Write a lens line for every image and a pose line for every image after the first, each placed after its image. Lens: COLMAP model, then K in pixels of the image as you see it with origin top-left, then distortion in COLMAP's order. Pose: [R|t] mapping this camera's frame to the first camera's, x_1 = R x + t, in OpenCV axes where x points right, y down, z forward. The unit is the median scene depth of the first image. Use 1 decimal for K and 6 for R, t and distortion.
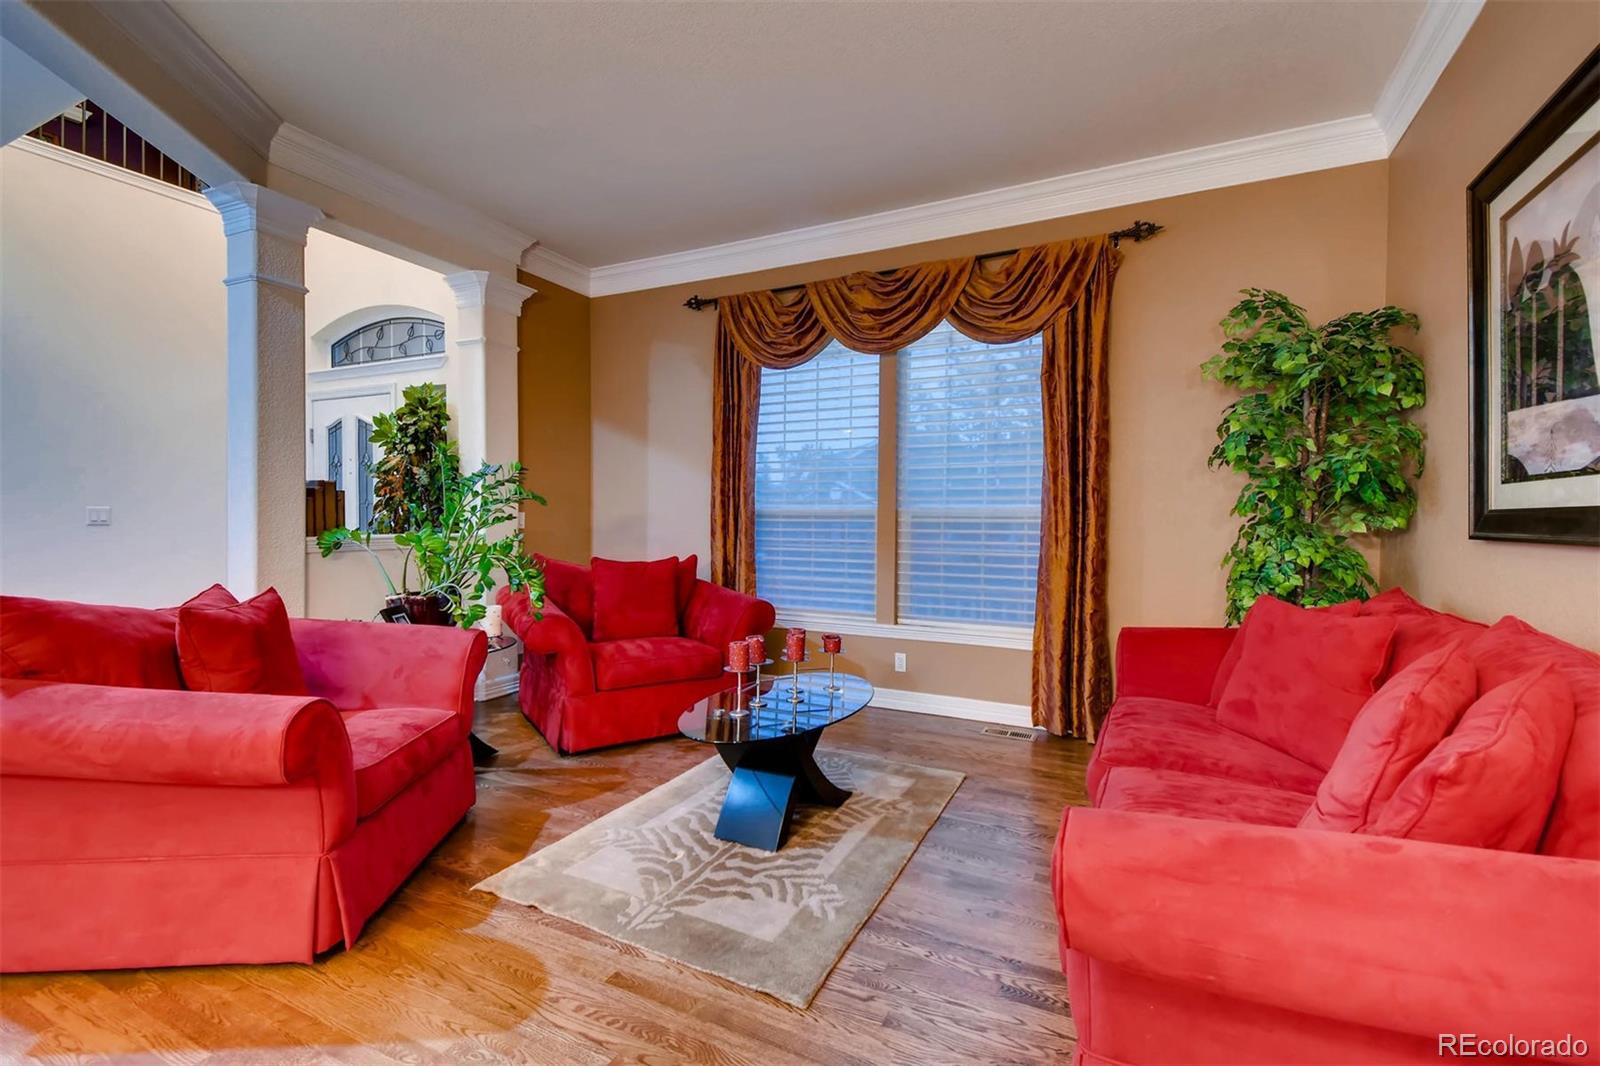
lens RADIAL K [[723.3, 0, 802.1], [0, 723.3, 530.7], [0, 0, 1]] dist [0.030184, -0.016748]
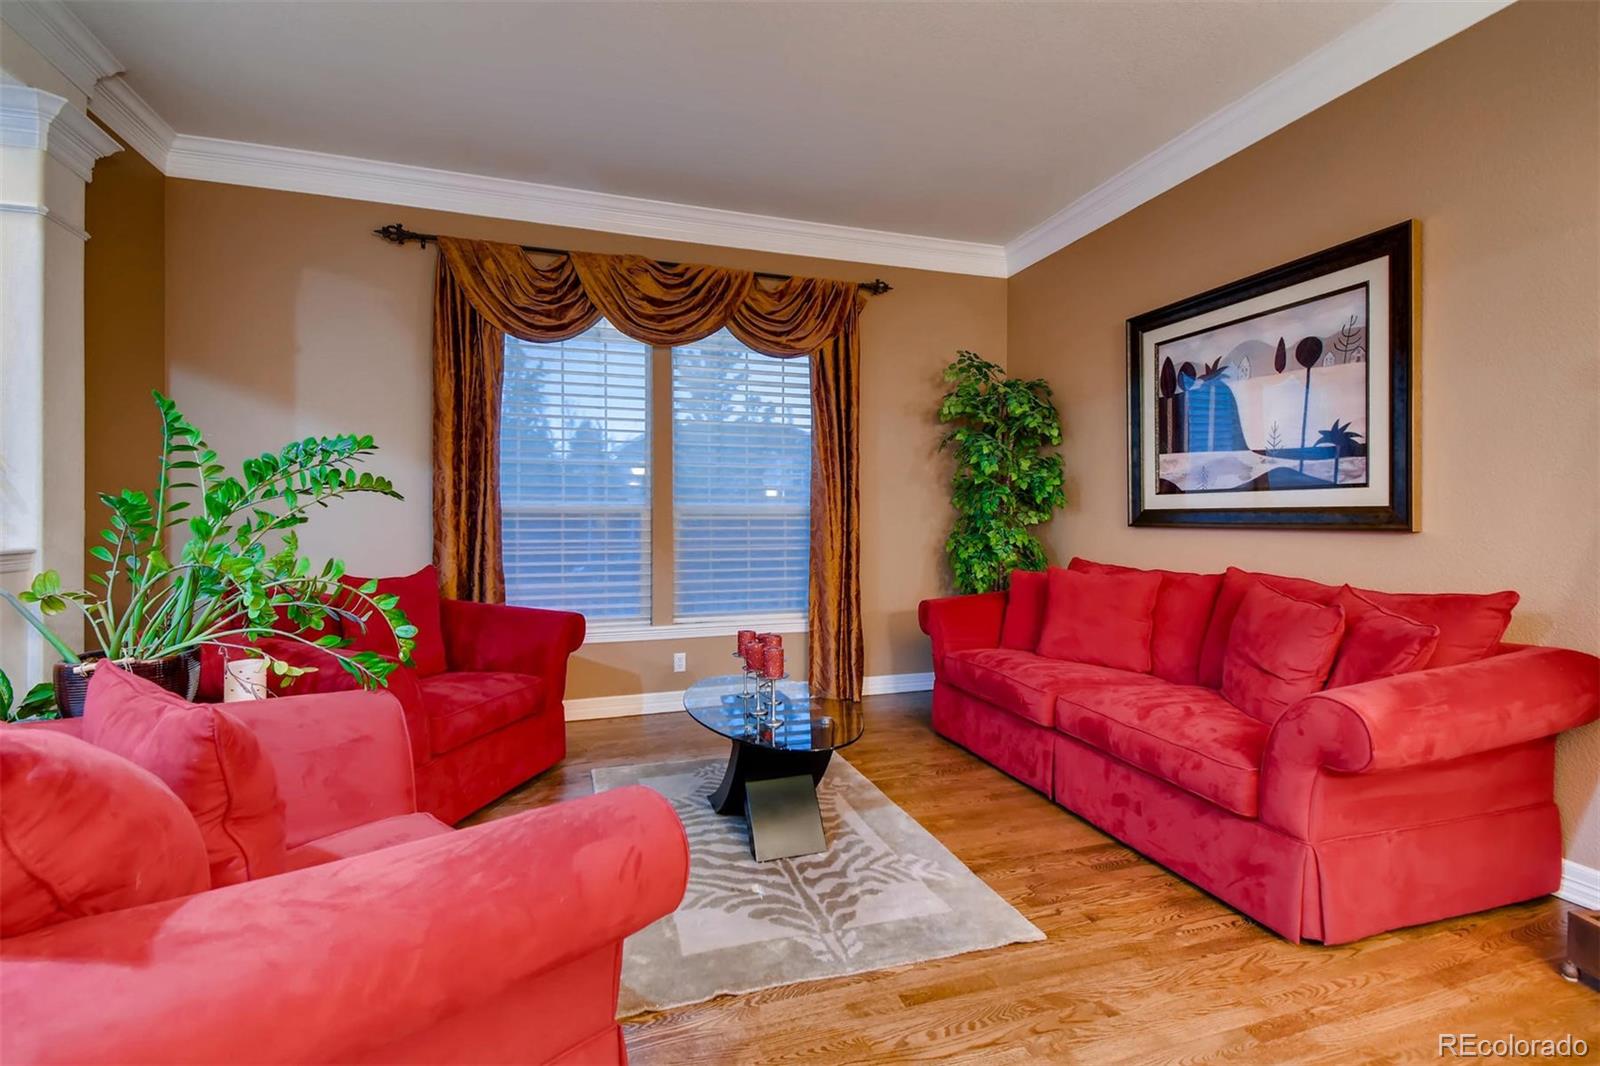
lens RADIAL K [[723.3, 0, 815.3], [0, 723.3, 521.1], [0, 0, 1]] dist [0.030184, -0.016748]
pose [[0.705462, -0.008740, 0.708694, -0.482746], [0.015882, 0.999868, -0.003479, -0.004373], [-0.708570, 0.013709, 0.705507, 0.194424]]
